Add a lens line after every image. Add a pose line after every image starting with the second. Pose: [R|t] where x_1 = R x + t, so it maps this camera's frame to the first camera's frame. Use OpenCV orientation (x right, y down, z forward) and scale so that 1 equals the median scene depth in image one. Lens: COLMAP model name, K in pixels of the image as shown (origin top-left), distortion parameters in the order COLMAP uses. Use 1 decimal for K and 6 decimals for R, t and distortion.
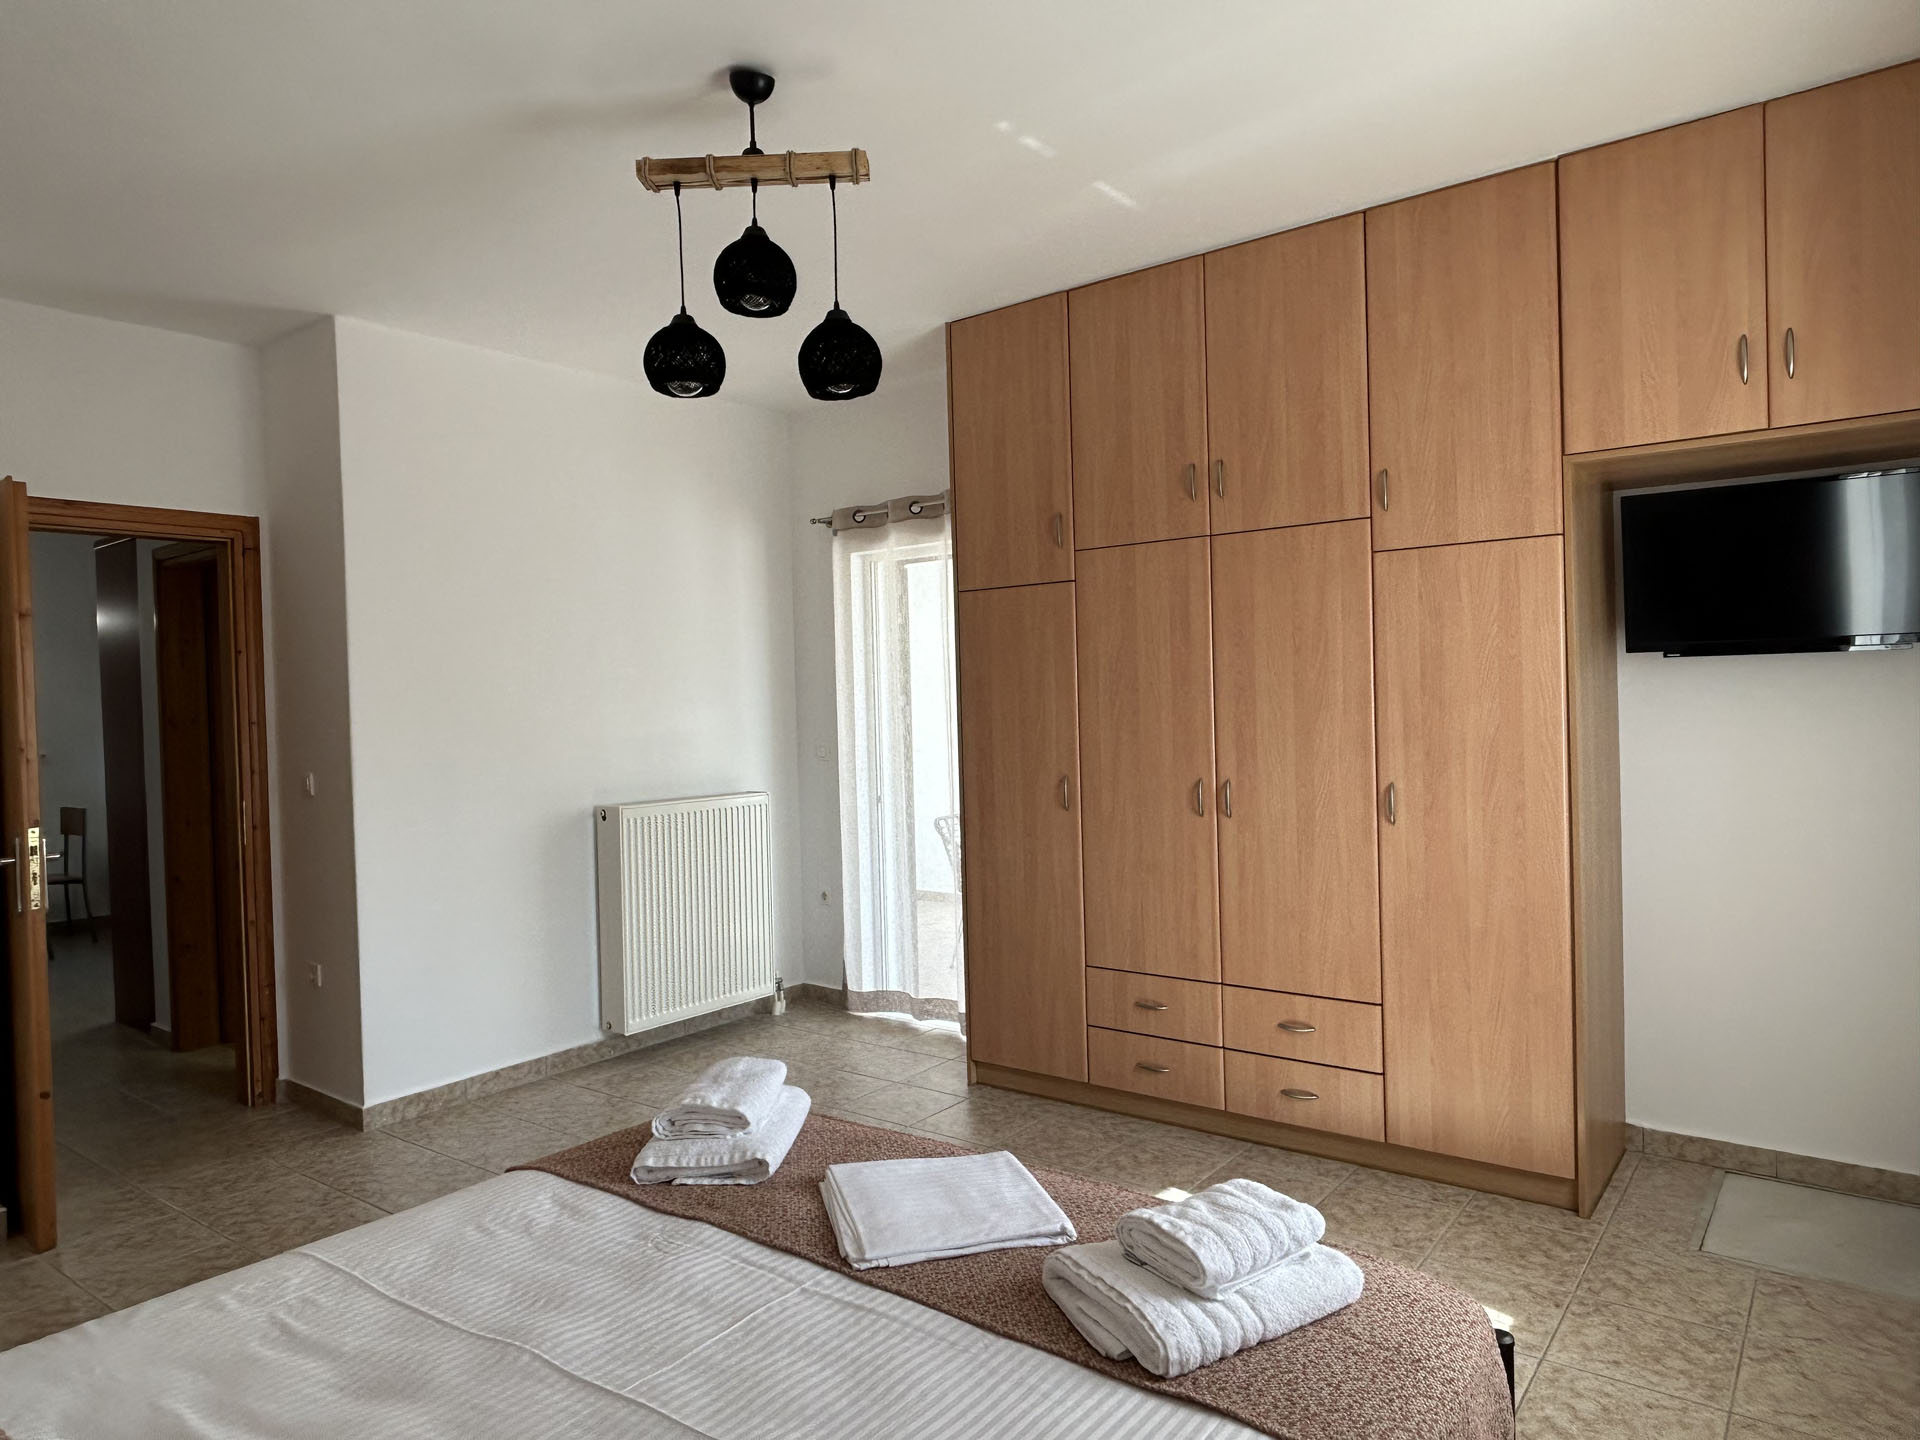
lens RADIAL K [[1209.7, 0, 965.7], [0, 1209.7, 716.3], [0, 0, 1]] dist [0.015142, -0.005420]
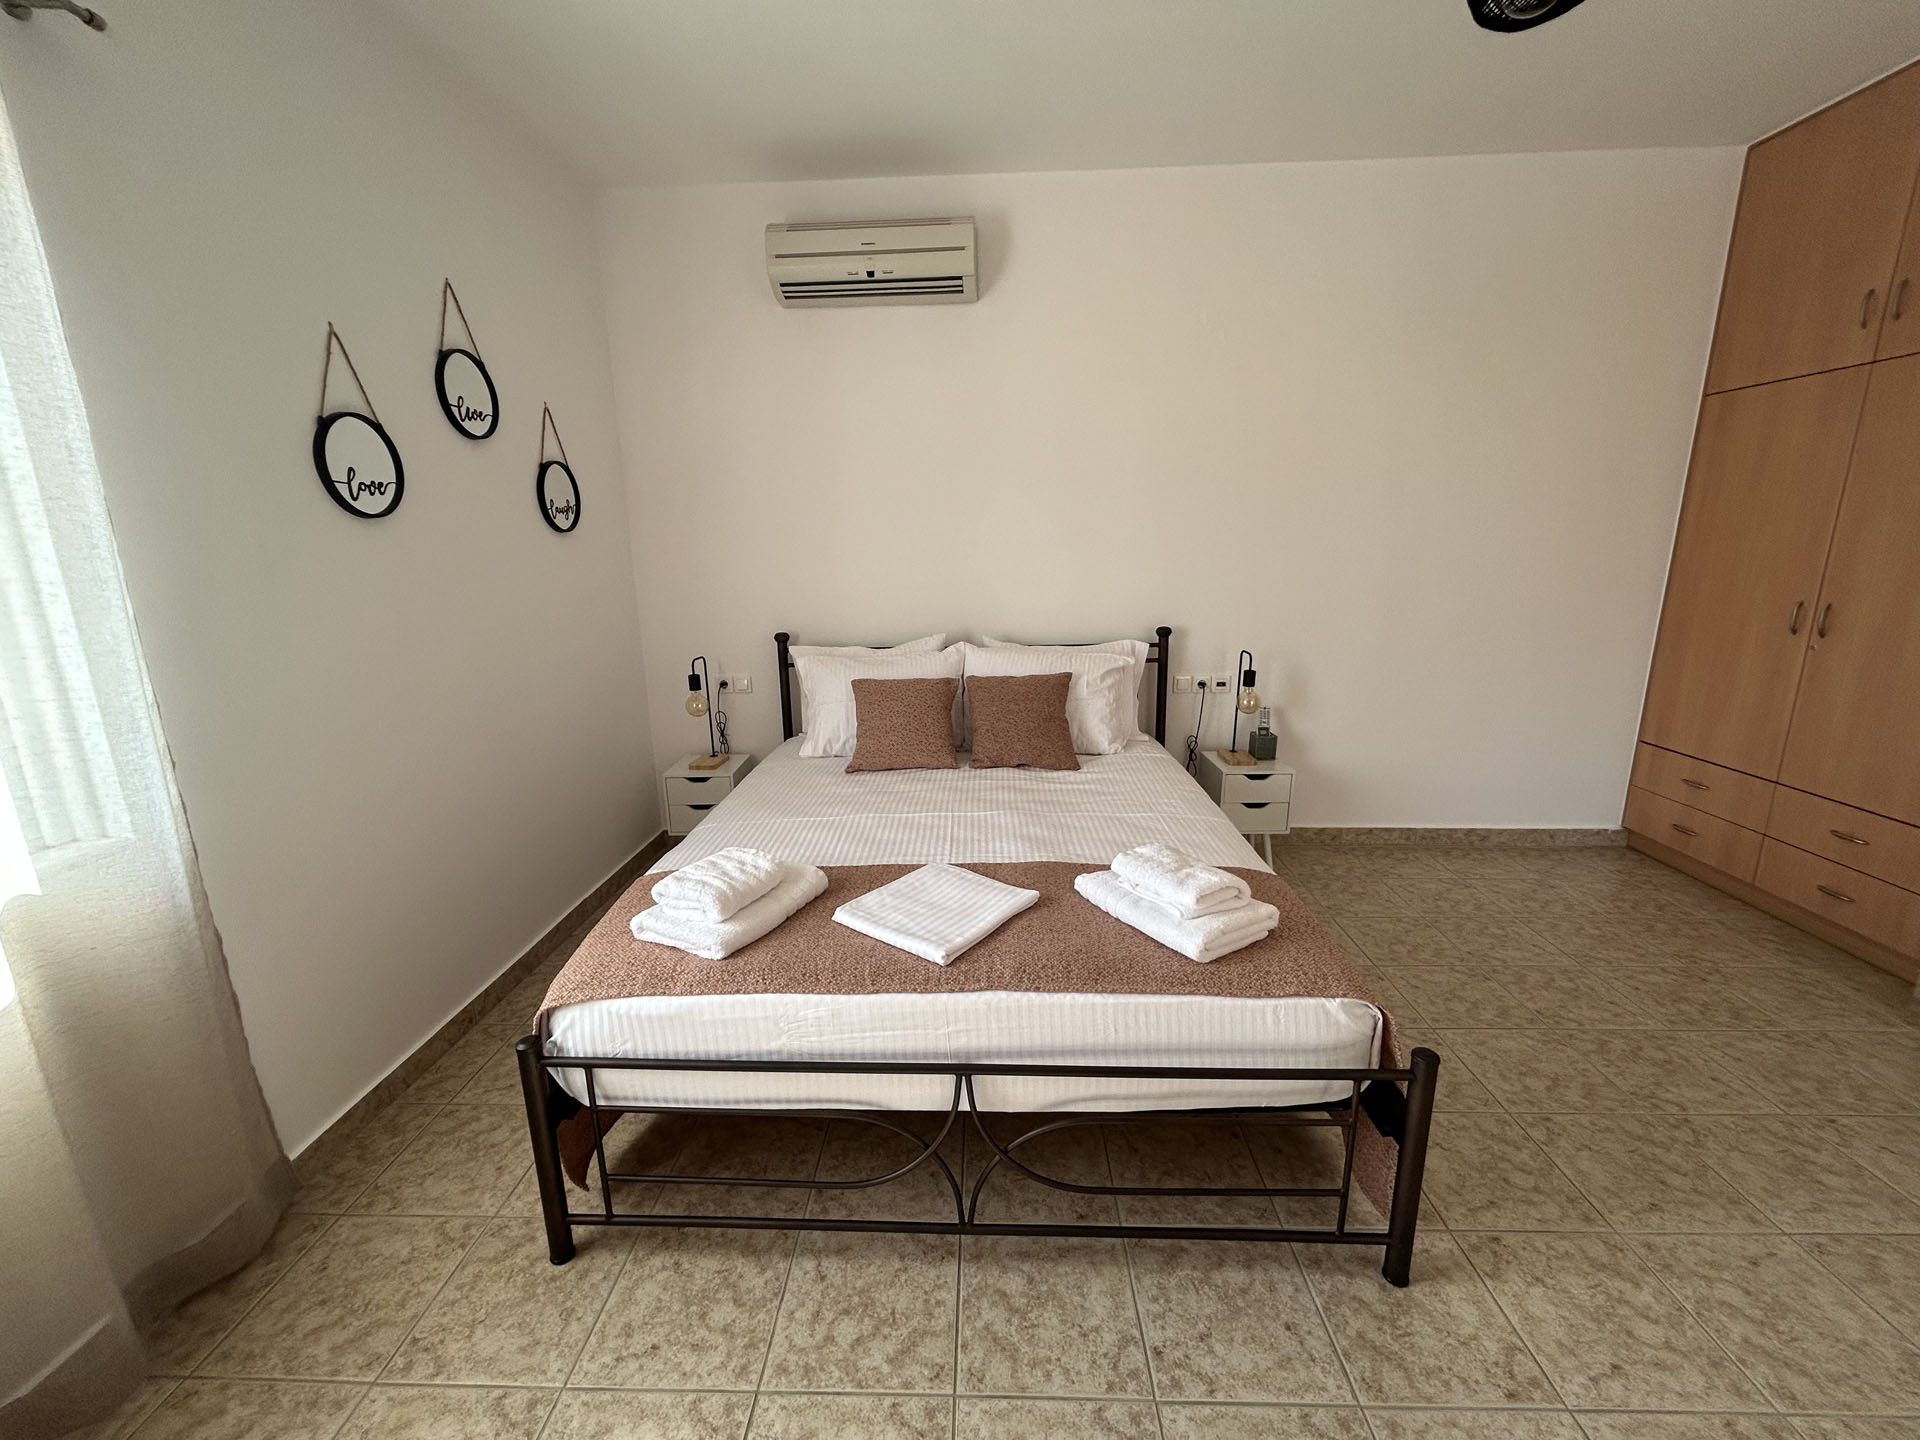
lens RADIAL K [[776.1, 0, 960.2], [0, 776.1, 718.5], [0, 0, 1]] dist [0.000664, 0.000791]
pose [[-0.815855, 0.171663, -0.552189, 0.221009], [0.030435, 0.966344, 0.255447, -0.015317], [0.577455, 0.191602, -0.793621, 0.898014]]
